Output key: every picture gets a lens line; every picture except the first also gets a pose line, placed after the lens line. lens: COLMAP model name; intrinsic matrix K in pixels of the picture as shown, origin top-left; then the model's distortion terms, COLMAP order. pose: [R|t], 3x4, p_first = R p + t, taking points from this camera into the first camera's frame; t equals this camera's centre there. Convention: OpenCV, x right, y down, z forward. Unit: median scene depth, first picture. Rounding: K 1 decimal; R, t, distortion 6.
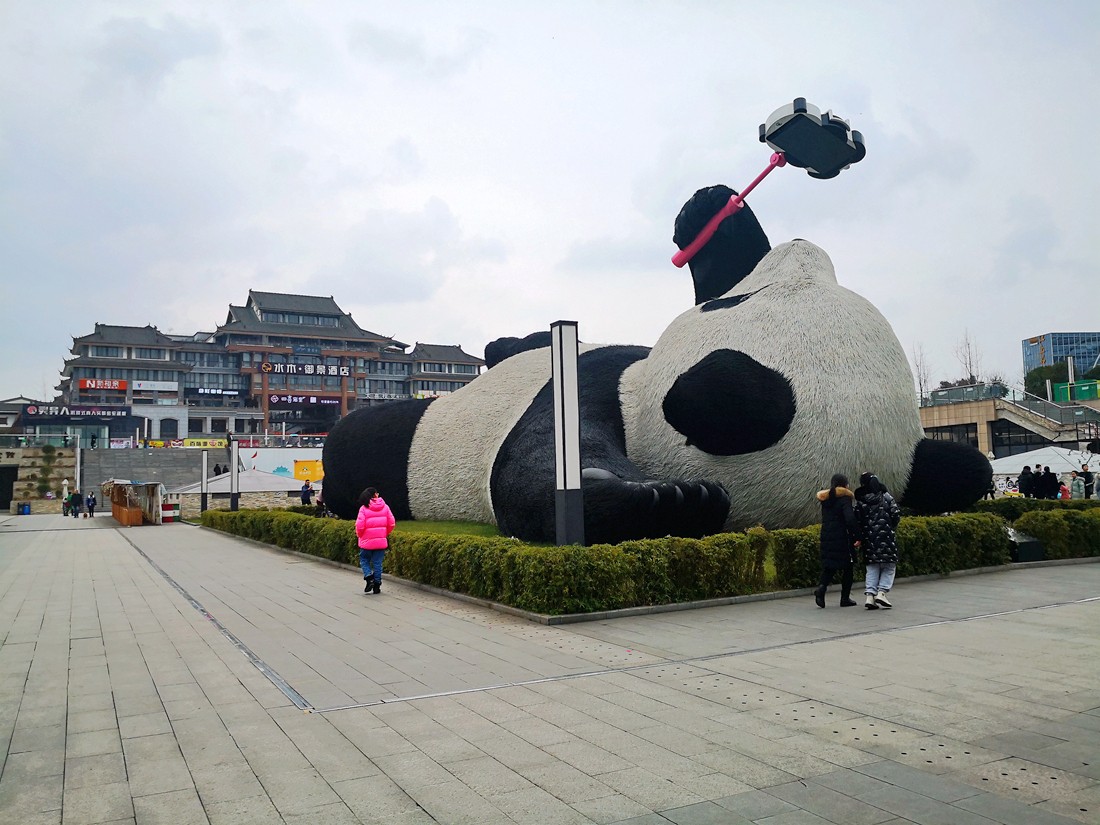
lens RADIAL K [[911.5, 0, 548.0], [0, 911.5, 410.8], [0, 0, 1]] dist [0.033151, -0.038103]
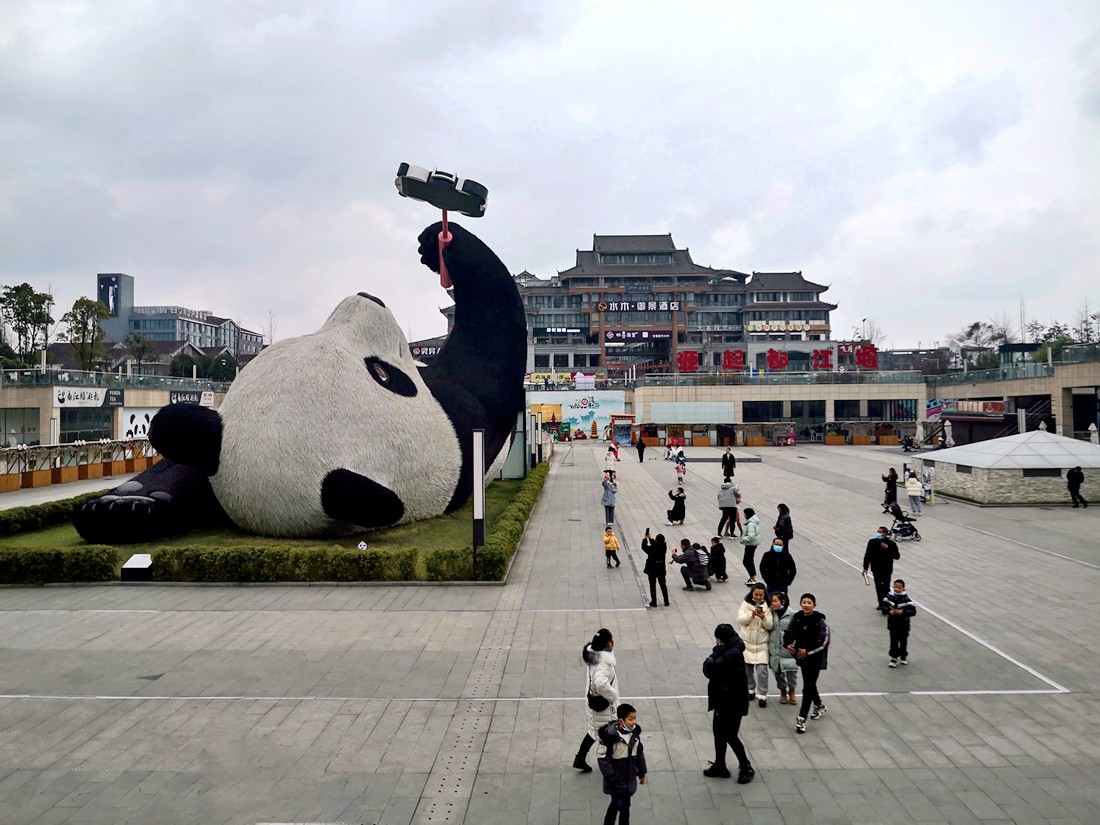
lens RADIAL K [[911.5, 0, 545.5], [0, 911.5, 392.0], [0, 0, 1]] dist [0.033151, -0.038103]
pose [[0.868121, 0.005572, -0.496321, 0.176676], [0.031797, 0.997259, 0.066812, -0.020534], [0.495333, -0.073783, 0.865564, 0.012210]]
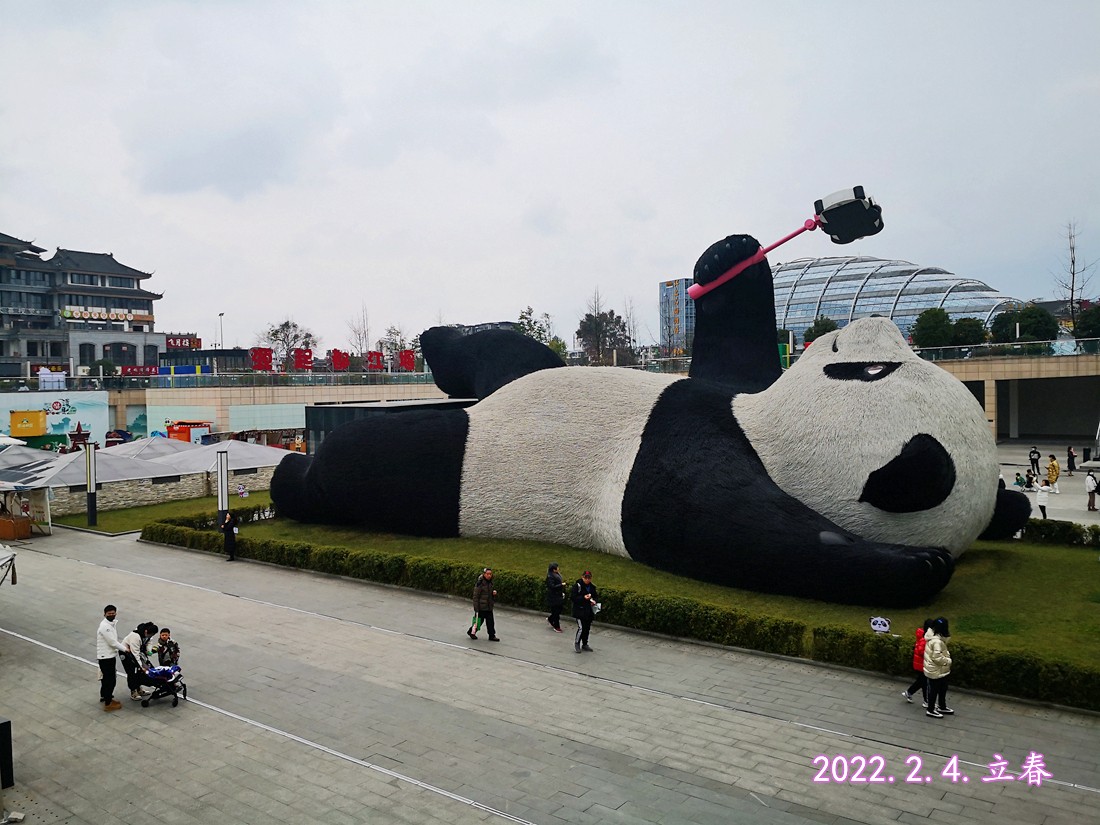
lens RADIAL K [[911.5, 0, 555.1], [0, 911.5, 418.6], [0, 0, 1]] dist [0.033151, -0.038103]
pose [[0.904169, -0.012005, 0.427007, -0.103666], [-0.036397, 0.993805, 0.105010, -0.026170], [-0.425622, -0.110489, 0.898130, 0.010808]]
